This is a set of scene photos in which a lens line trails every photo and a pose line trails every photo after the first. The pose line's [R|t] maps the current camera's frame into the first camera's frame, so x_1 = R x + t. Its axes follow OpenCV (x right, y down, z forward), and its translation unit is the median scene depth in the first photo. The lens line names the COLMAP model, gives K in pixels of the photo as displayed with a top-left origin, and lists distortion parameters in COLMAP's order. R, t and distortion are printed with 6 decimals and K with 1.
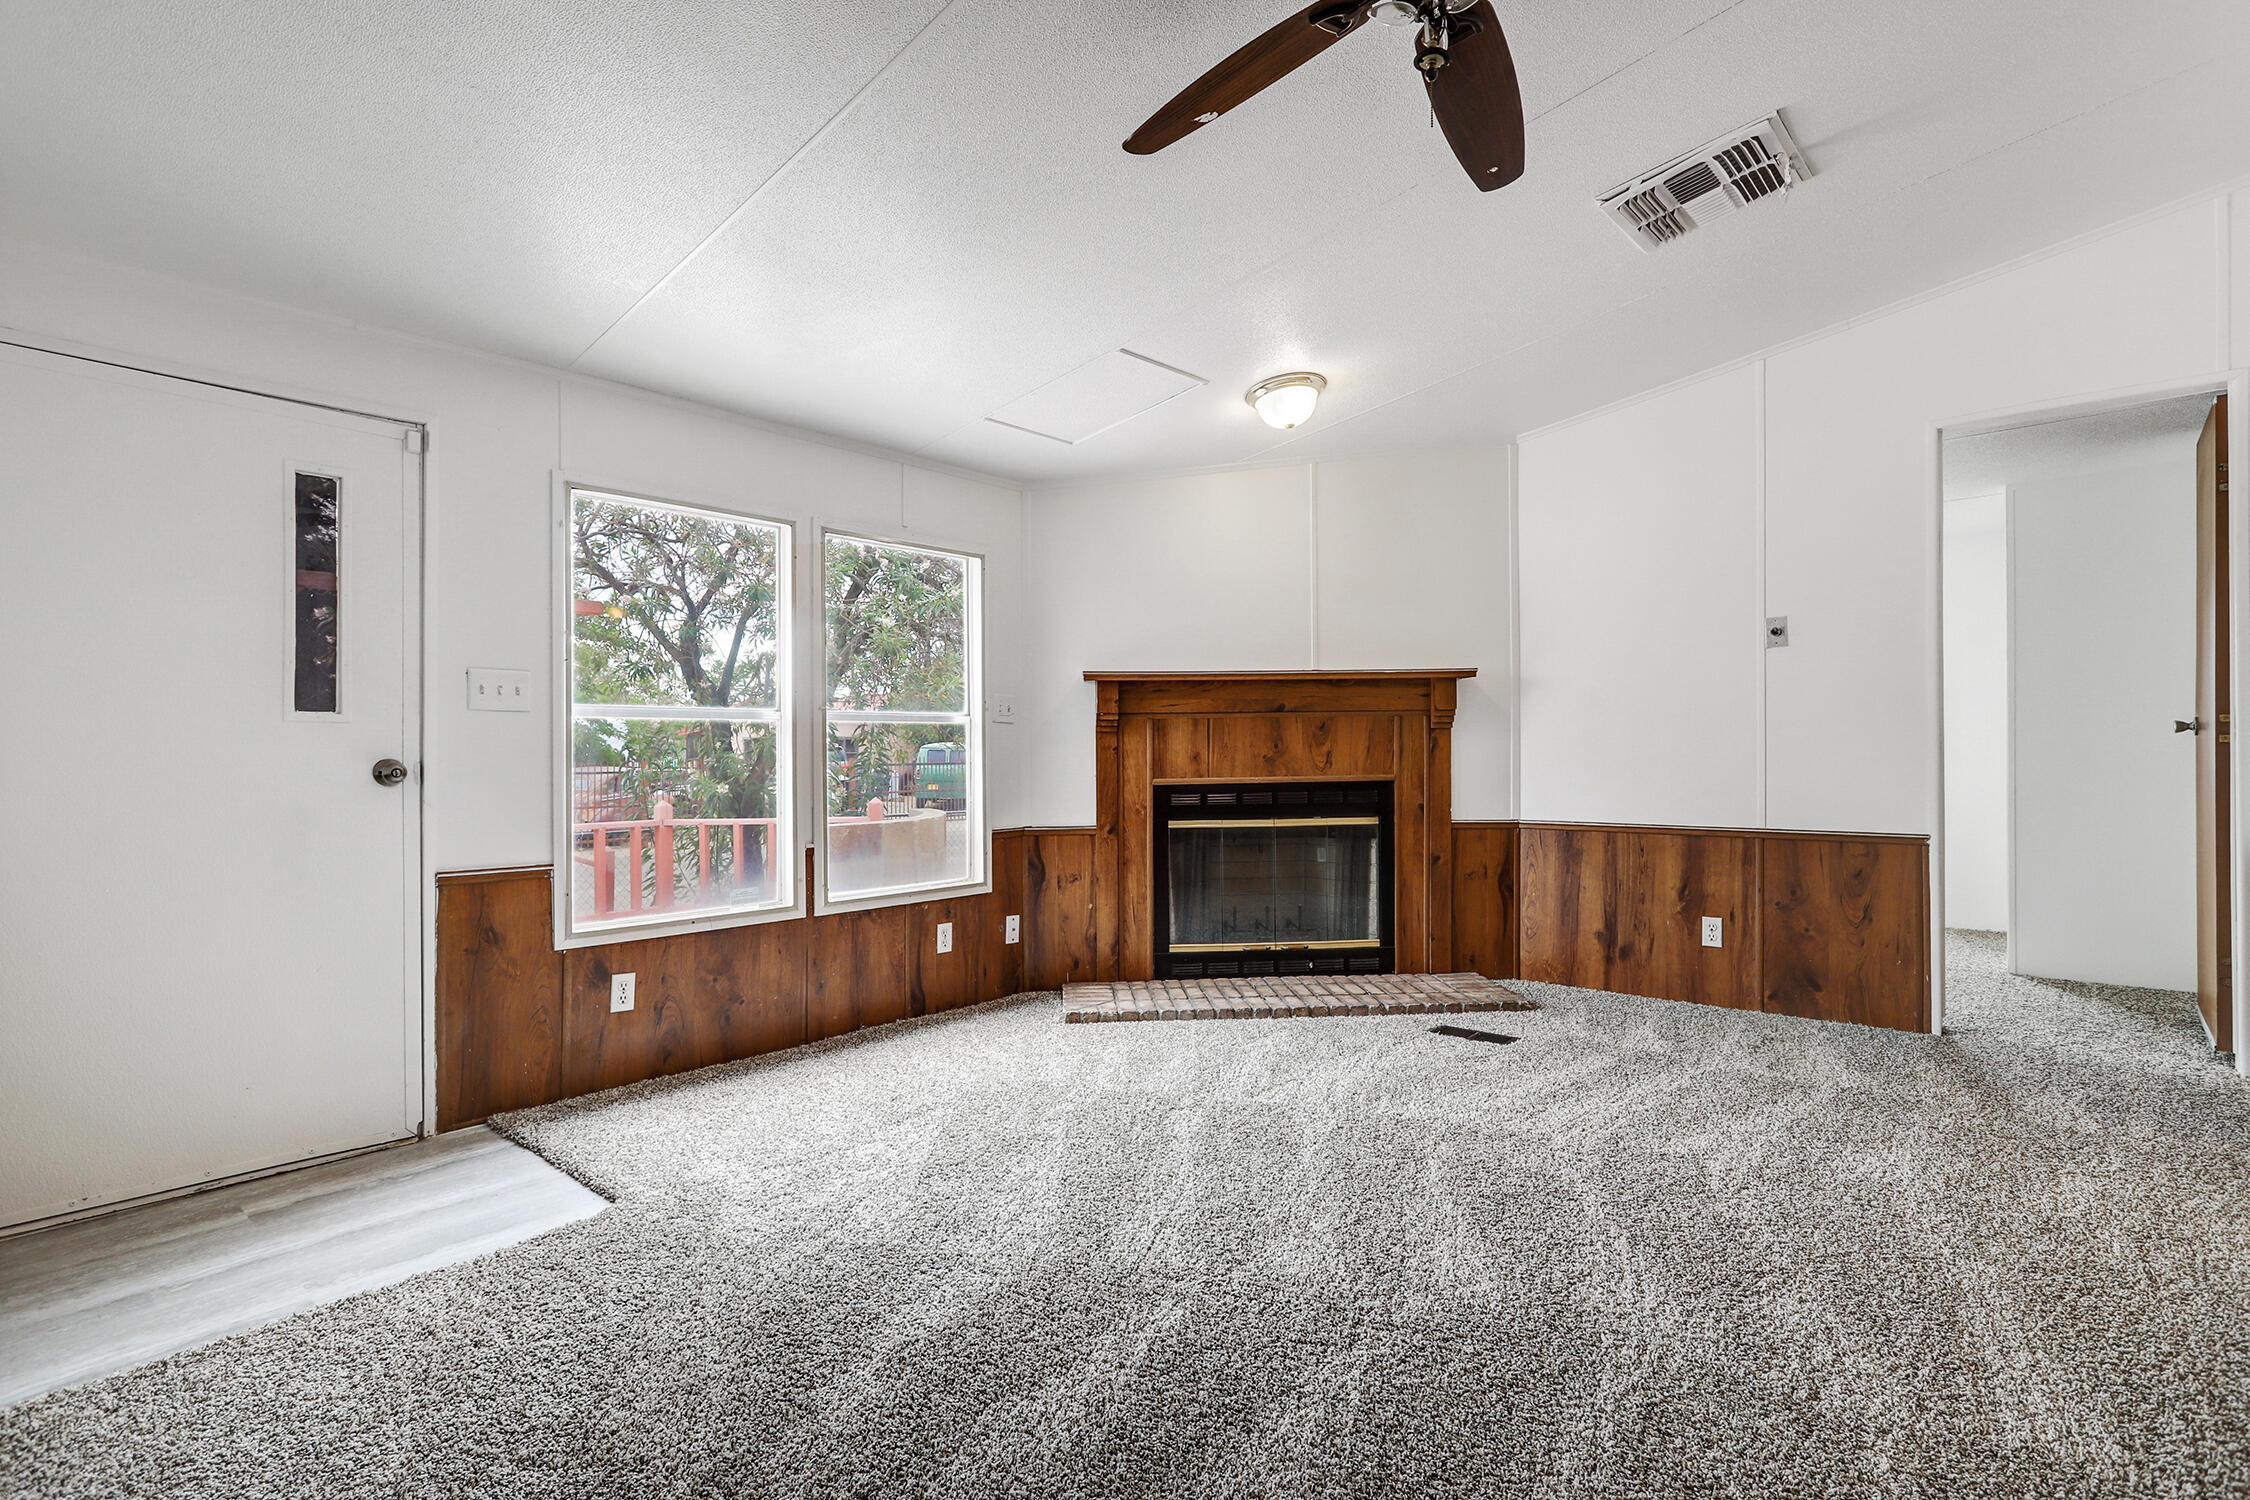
lens RADIAL K [[1066.4, 0, 1134.4], [0, 1066.4, 754.8], [0, 0, 1]] dist [-0.007681, 0.001756]
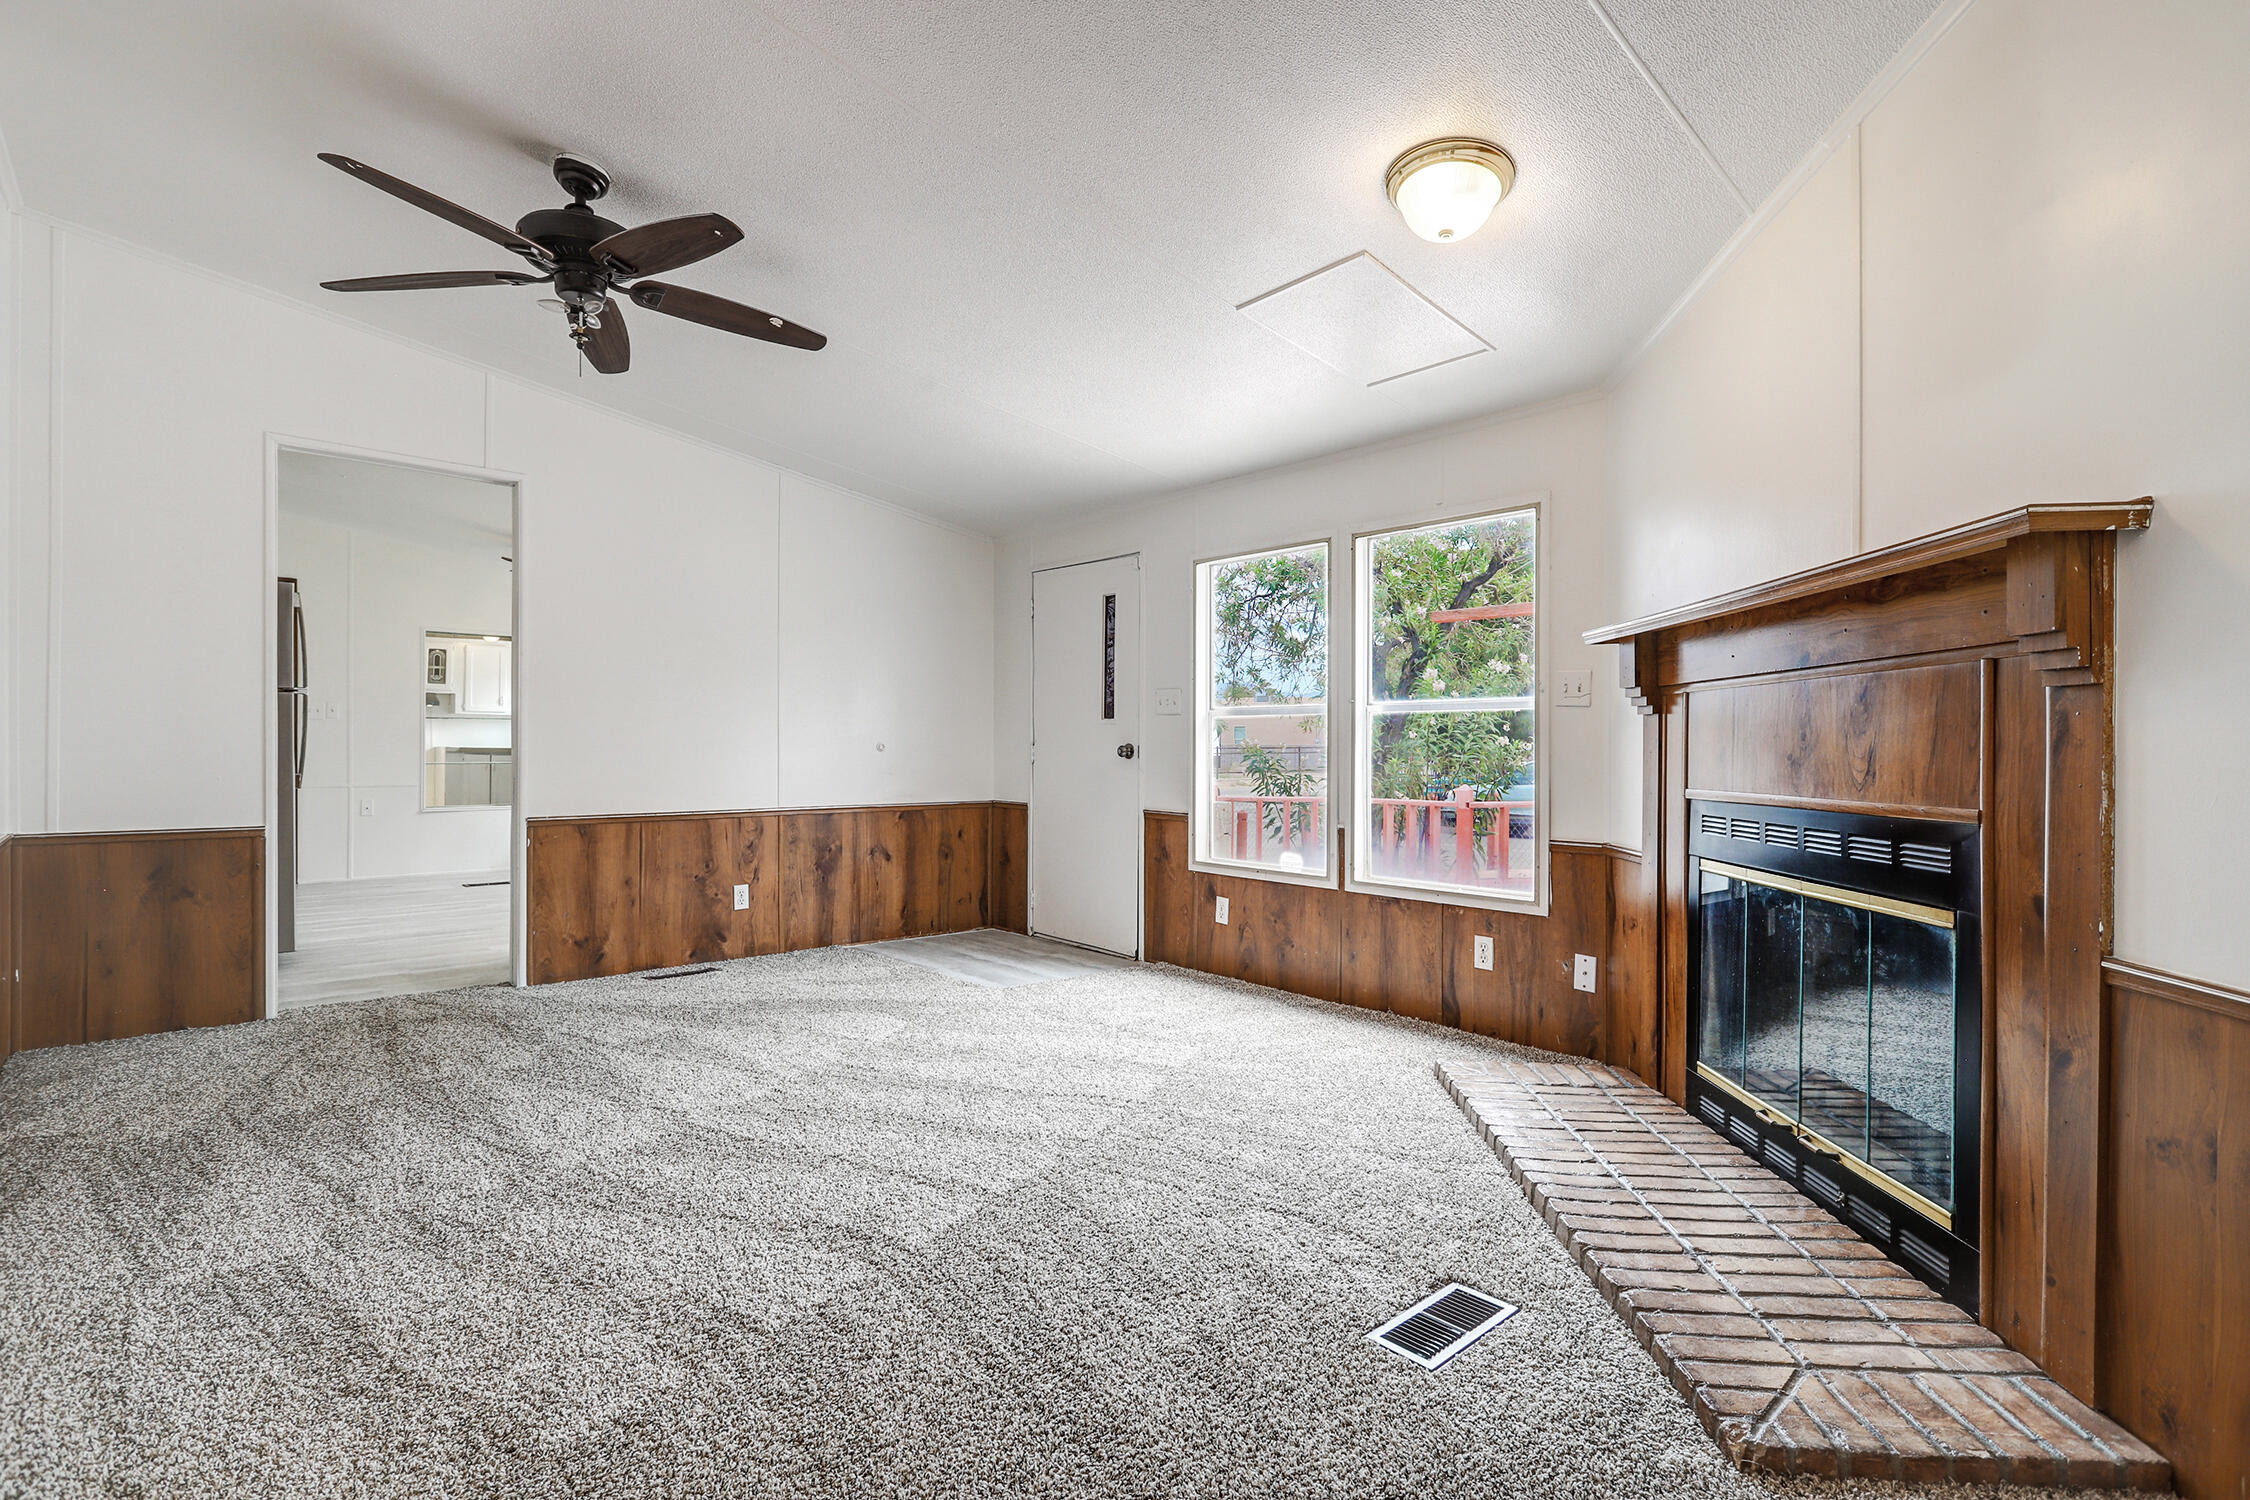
lens RADIAL K [[1066.4, 0, 1131.0], [0, 1066.4, 734.5], [0, 0, 1]] dist [-0.007681, 0.001756]
pose [[-0.107338, 0.004999, -0.994210, 0.796852], [-0.001939, 0.999984, 0.005237, -0.014747], [0.994221, 0.002490, -0.107327, 0.875880]]
